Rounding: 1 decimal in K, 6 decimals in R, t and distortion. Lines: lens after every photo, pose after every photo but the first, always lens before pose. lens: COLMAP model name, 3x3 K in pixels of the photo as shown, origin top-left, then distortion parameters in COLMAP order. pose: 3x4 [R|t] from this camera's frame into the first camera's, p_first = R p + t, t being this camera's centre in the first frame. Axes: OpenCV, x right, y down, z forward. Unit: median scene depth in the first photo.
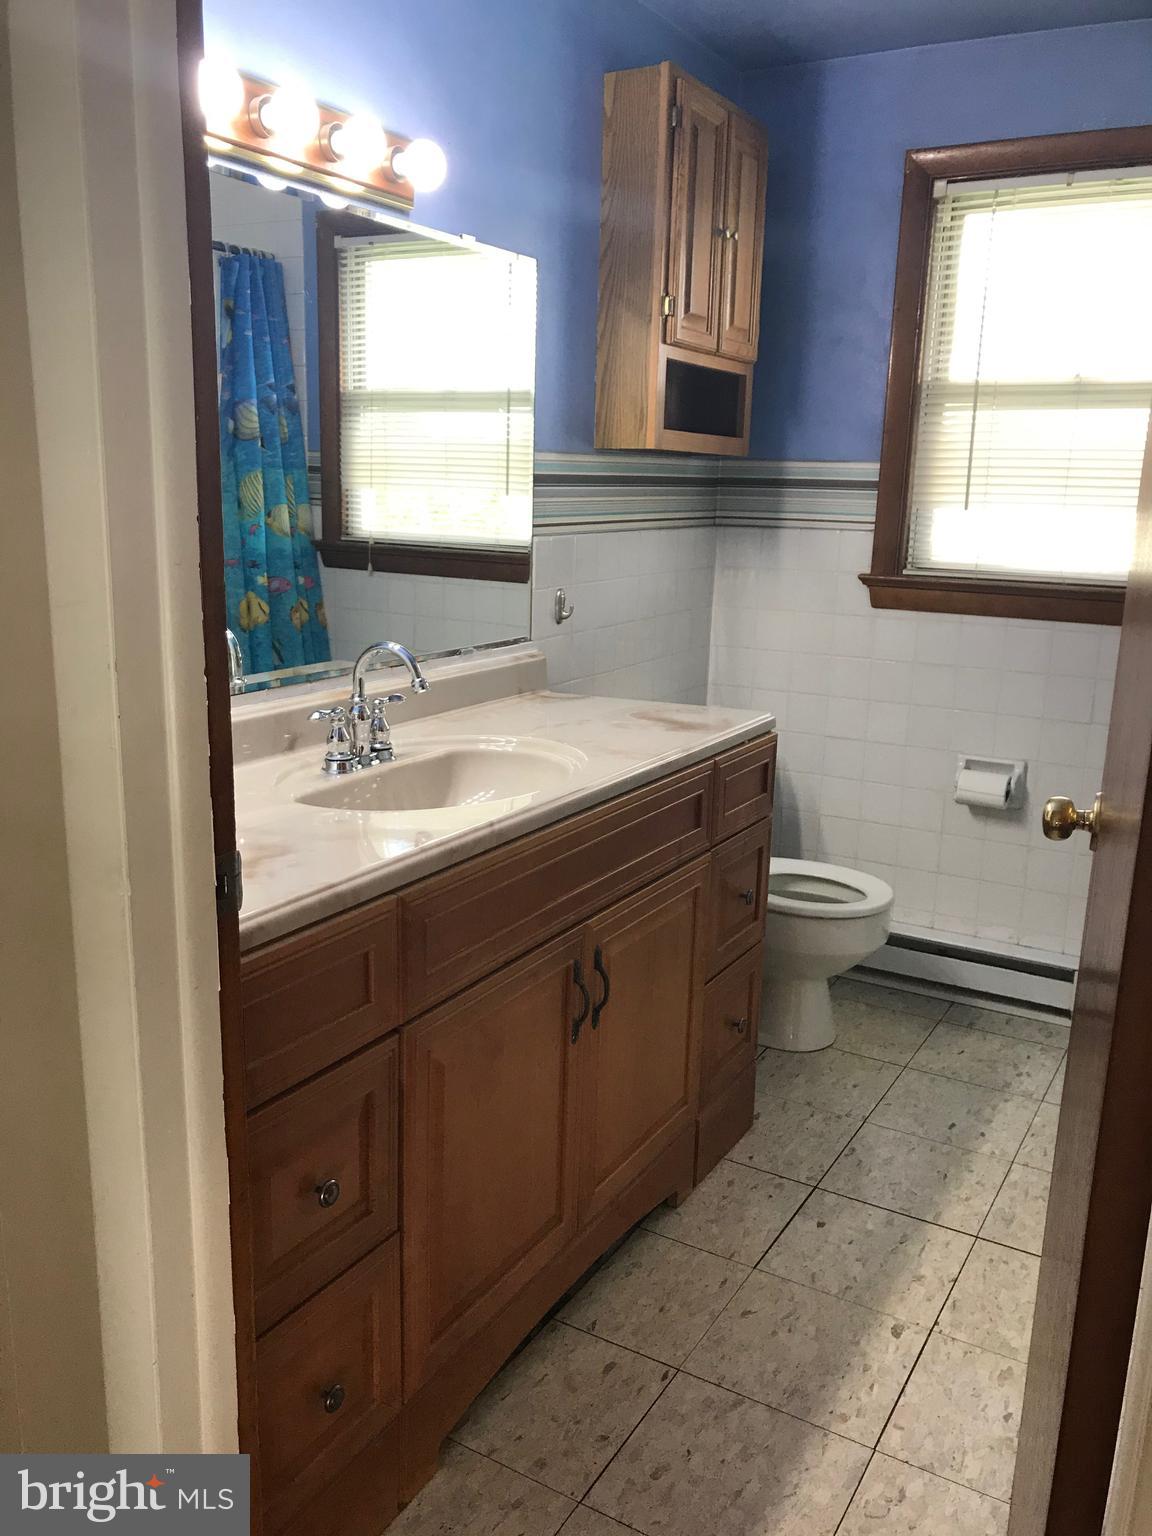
lens RADIAL K [[1256.7, 0, 582.9], [0, 1256.7, 761.1], [0, 0, 1]] dist [0.043178, -0.060752]
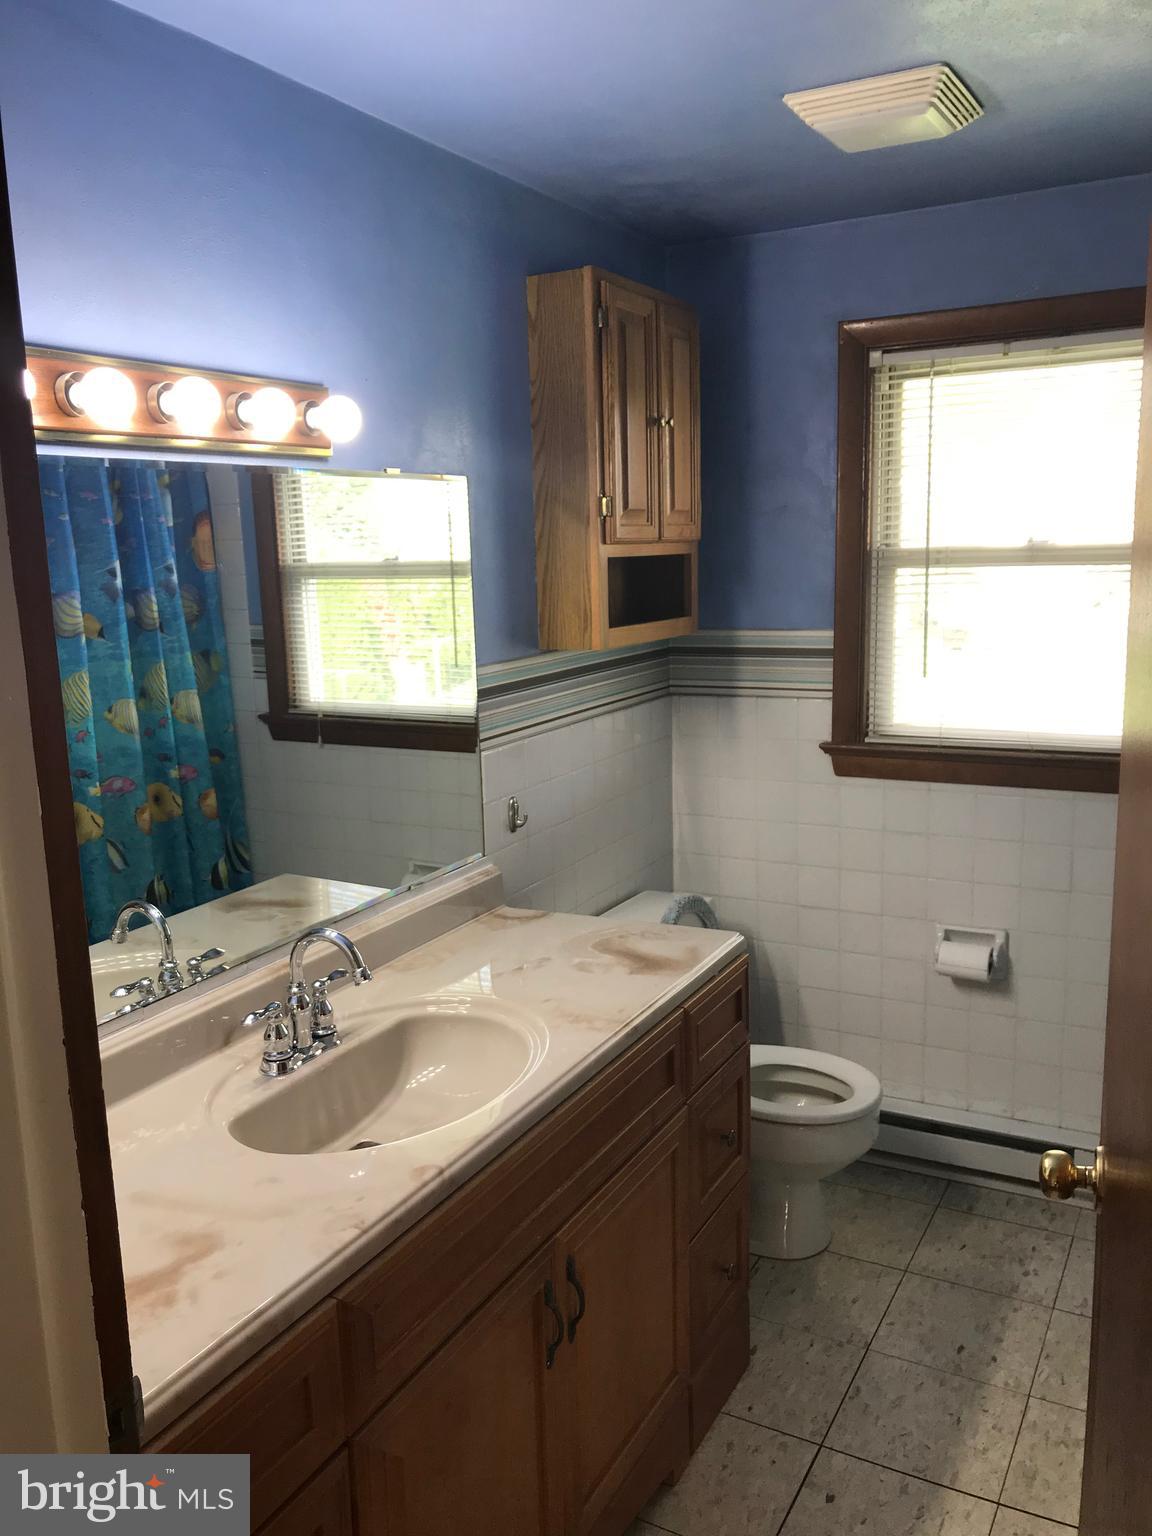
lens RADIAL K [[1256.7, 0, 574.1], [0, 1256.7, 777.9], [0, 0, 1]] dist [0.043178, -0.060752]
pose [[0.998092, -0.059113, 0.017850, 0.012696], [0.059894, 0.997102, -0.046918, -0.103078], [-0.015024, 0.047897, 0.998739, 0.042137]]
